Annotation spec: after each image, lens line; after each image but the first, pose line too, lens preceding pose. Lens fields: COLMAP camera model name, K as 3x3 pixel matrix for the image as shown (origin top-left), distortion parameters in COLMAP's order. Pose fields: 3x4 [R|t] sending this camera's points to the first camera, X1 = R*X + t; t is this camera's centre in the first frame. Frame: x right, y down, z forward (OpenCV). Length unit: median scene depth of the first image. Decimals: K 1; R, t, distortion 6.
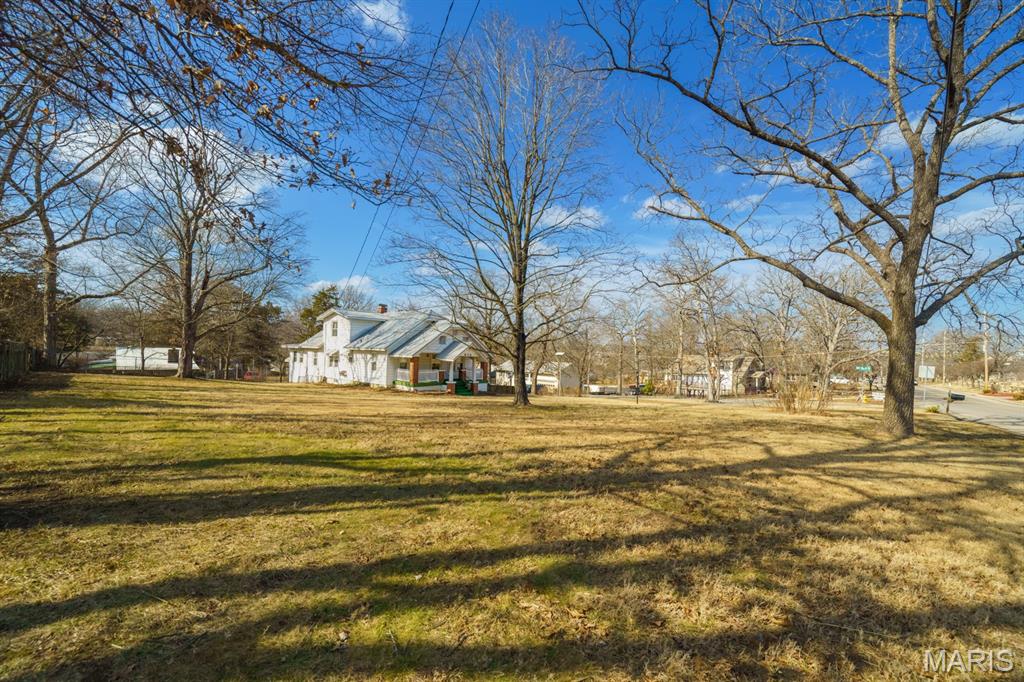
lens RADIAL K [[476.3, 0, 515.0], [0, 476.3, 343.3], [0, 0, 1]] dist [-0.003492, -0.000538]
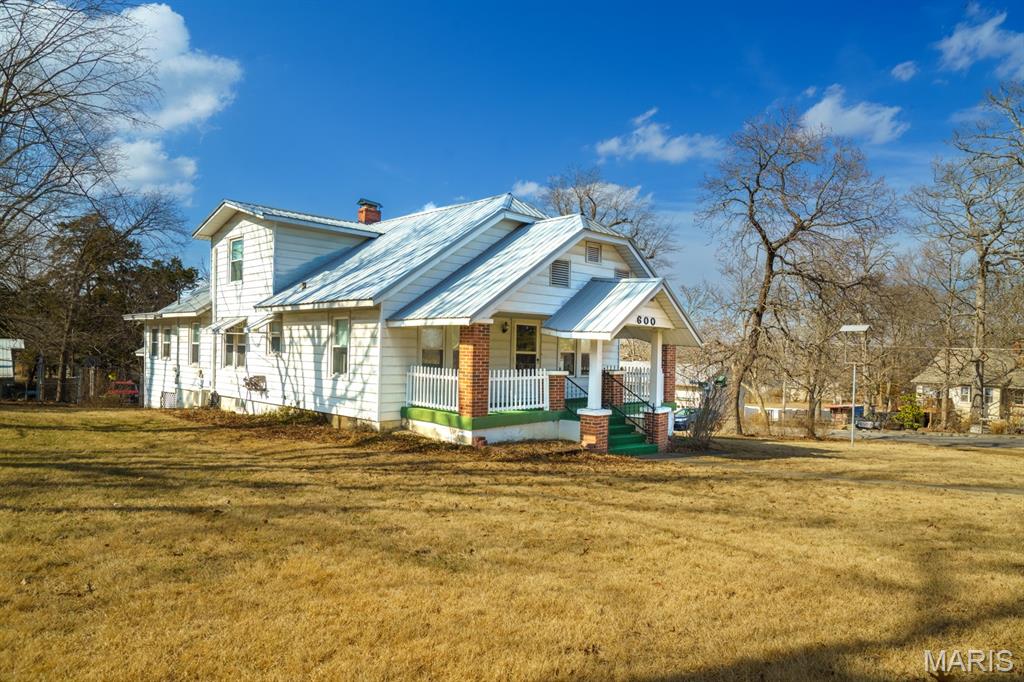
lens RADIAL K [[695.2, 0, 511.3], [0, 695.2, 344.8], [0, 0, 1]] dist [-0.003046, 0.000143]
pose [[0.997387, -0.007318, -0.071879, -0.147474], [0.007657, 0.999961, 0.004442, 0.036012], [0.071843, -0.004981, 0.997403, 0.537956]]
